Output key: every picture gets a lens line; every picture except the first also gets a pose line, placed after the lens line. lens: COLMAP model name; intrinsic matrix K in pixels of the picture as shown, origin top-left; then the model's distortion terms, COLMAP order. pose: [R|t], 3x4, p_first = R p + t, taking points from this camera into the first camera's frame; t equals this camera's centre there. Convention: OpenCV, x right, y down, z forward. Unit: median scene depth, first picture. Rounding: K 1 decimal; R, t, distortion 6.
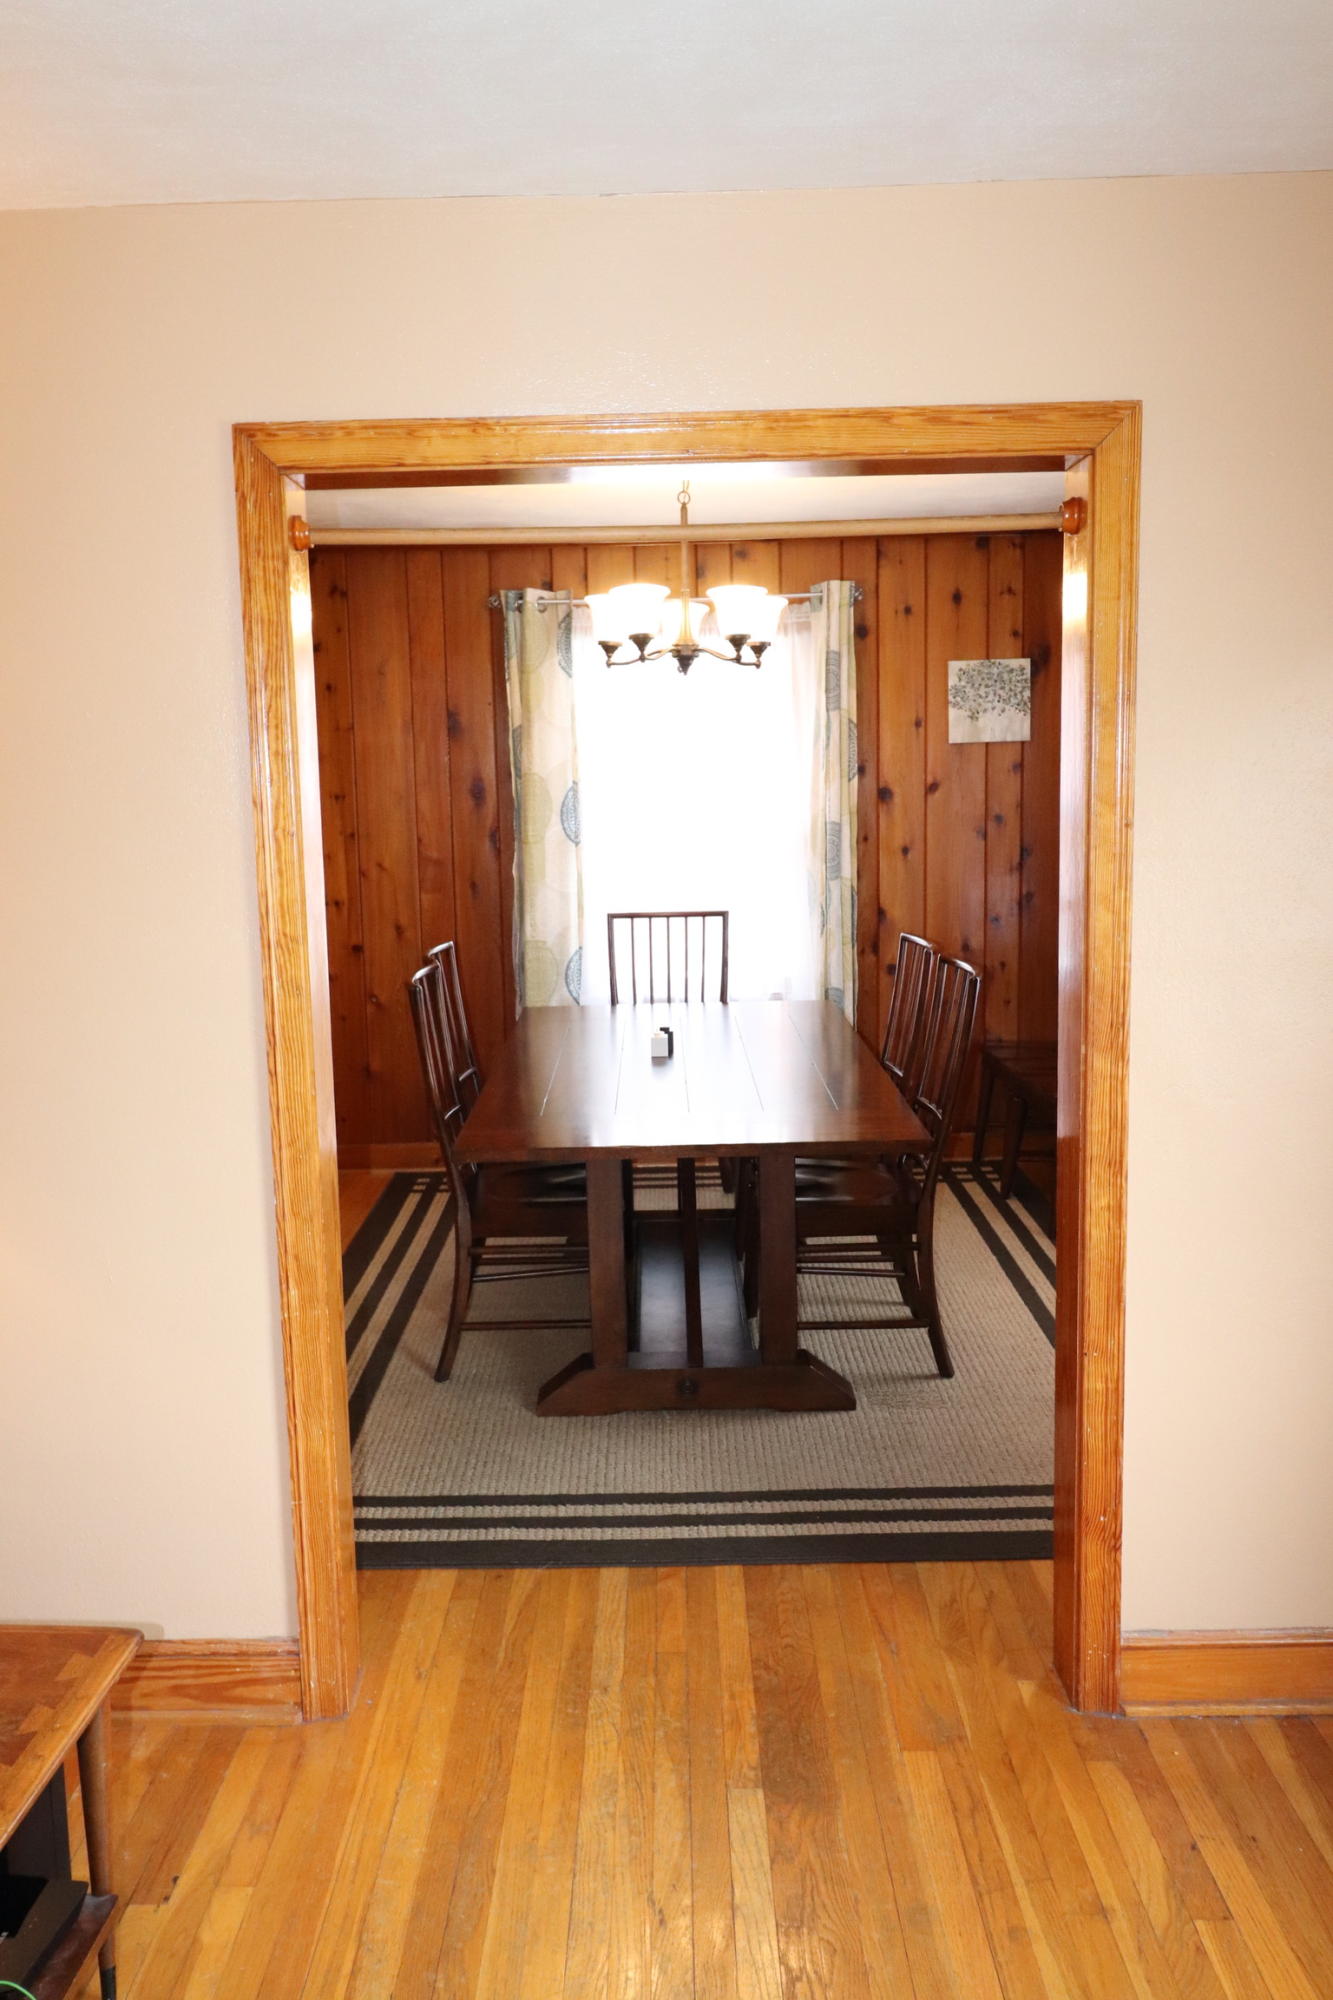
lens RADIAL K [[1536.6, 0, 659.9], [0, 1536.6, 984.4], [0, 0, 1]] dist [0.003179, -0.005402]
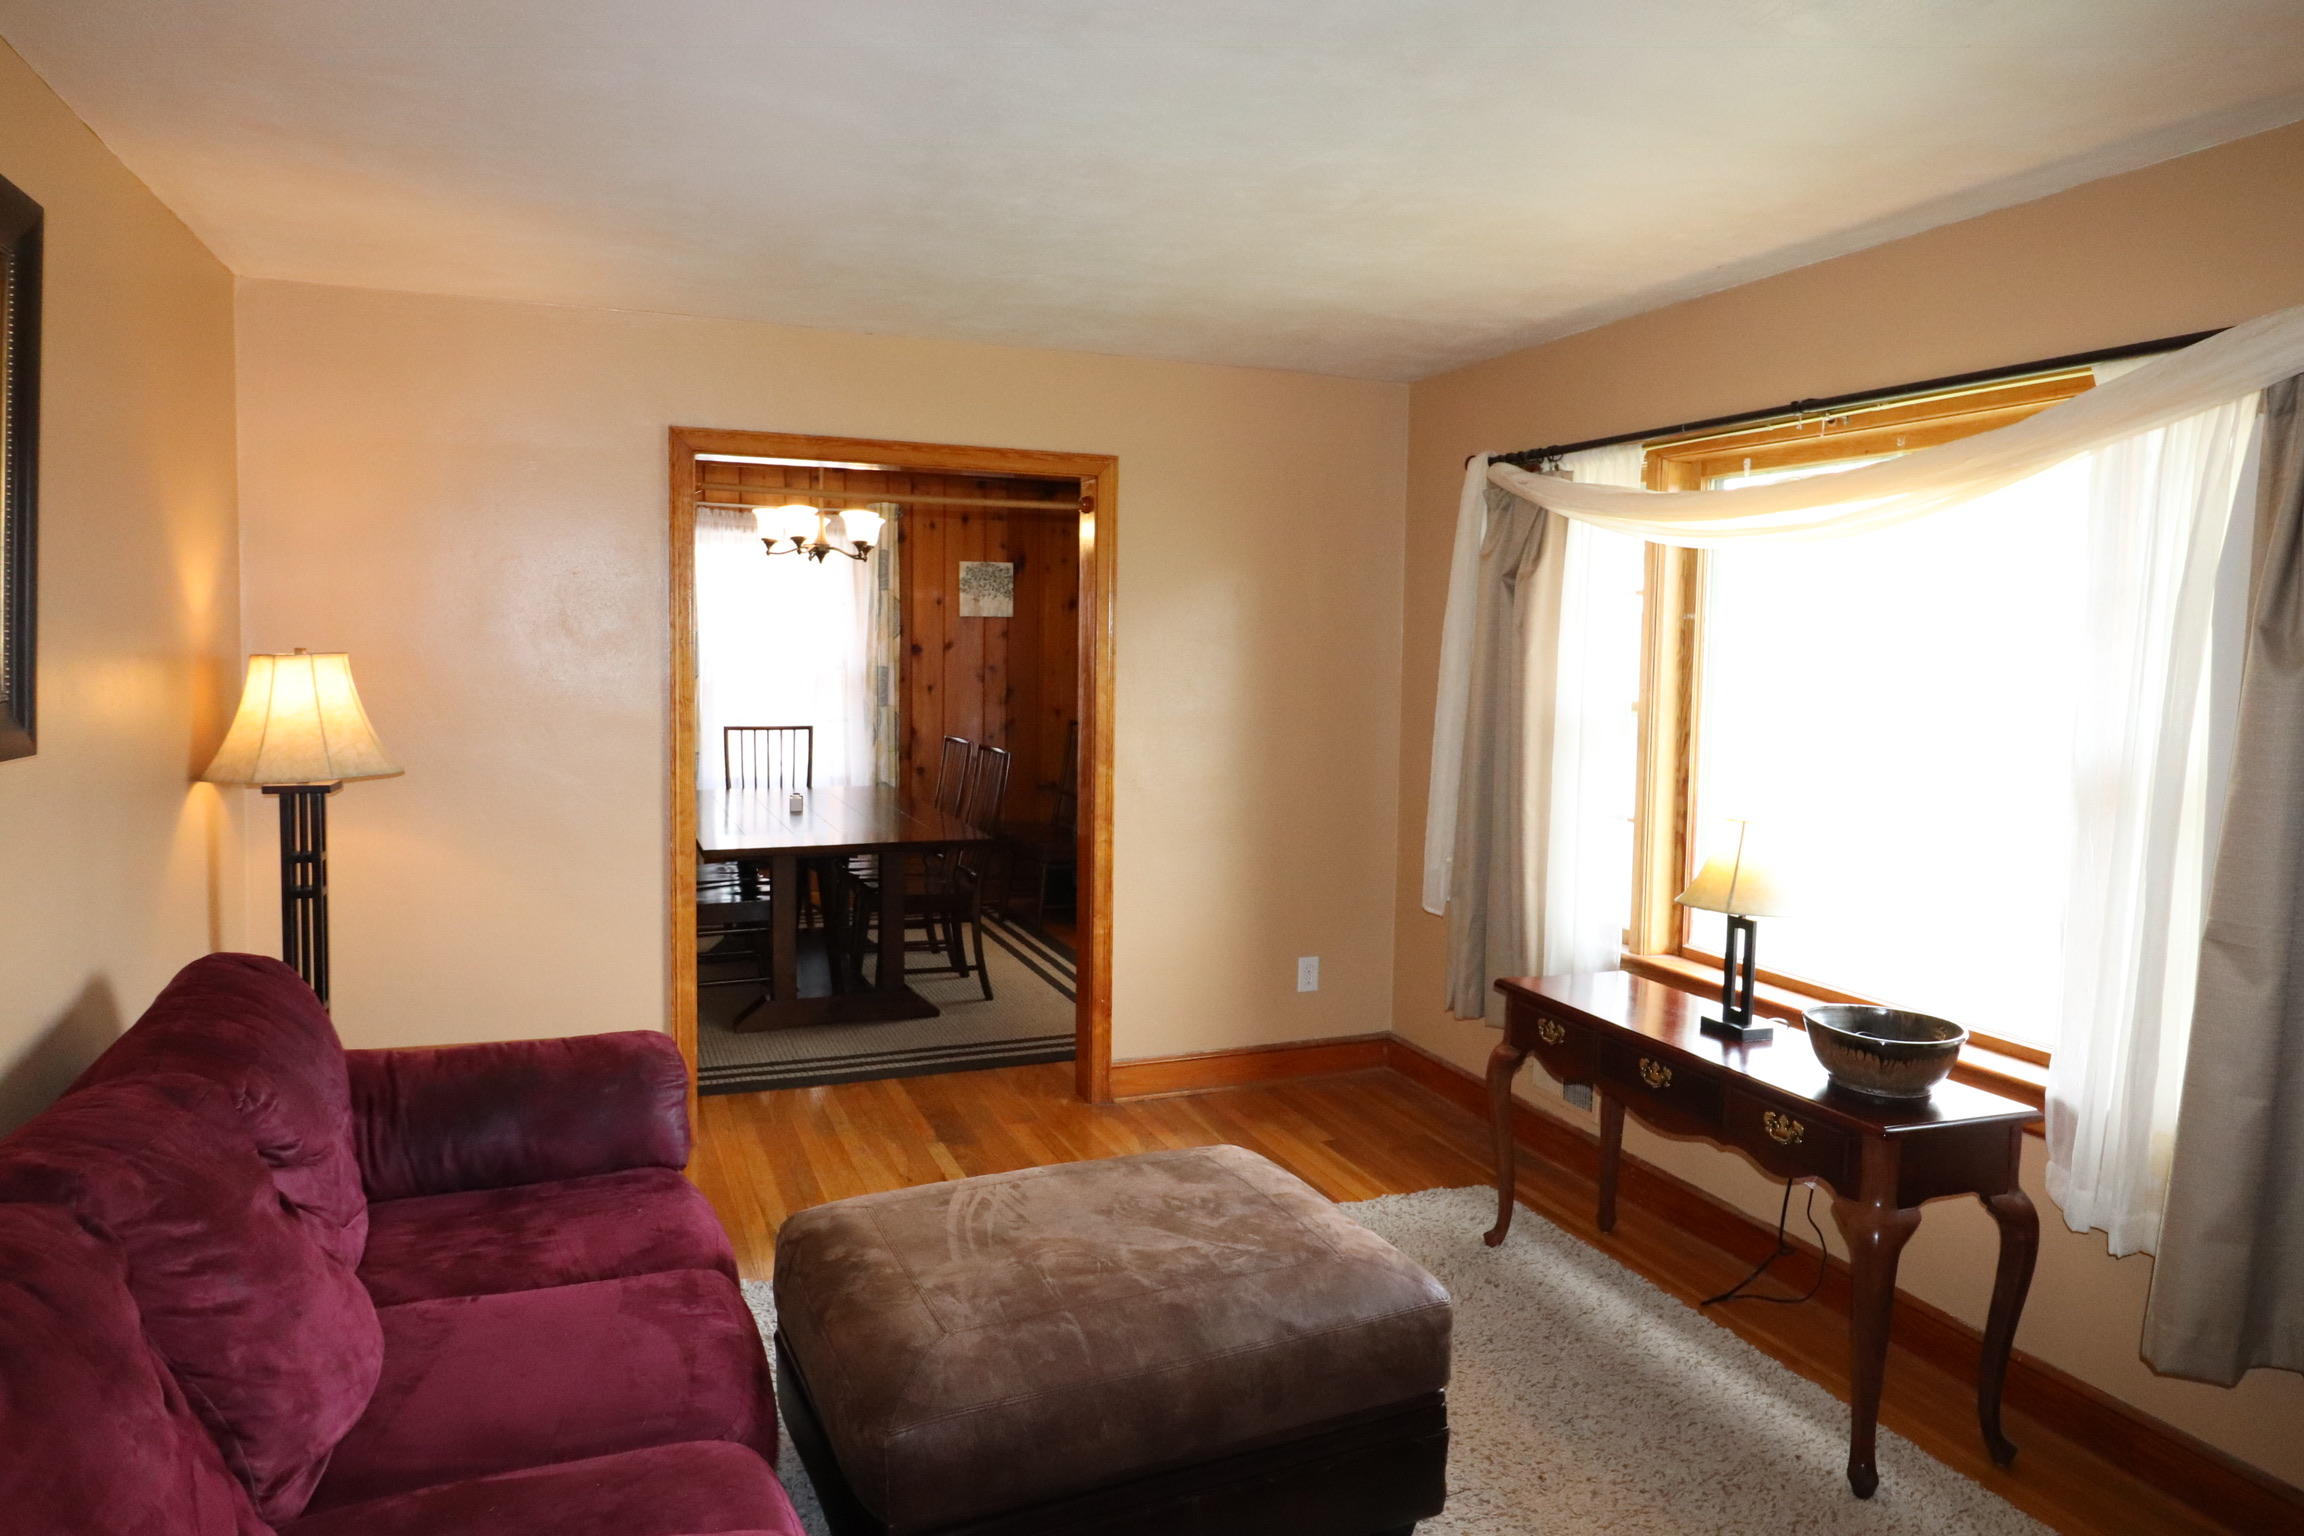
lens RADIAL K [[1467.6, 0, 1152.0], [0, 1467.6, 768.0], [0, 0, 1]] dist [0.002671, 0.000287]
pose [[0.927848, 0.006774, 0.372897, -0.222145], [0.015125, 0.998329, -0.055769, 0.093570], [-0.372652, 0.057385, 0.926195, -0.489440]]
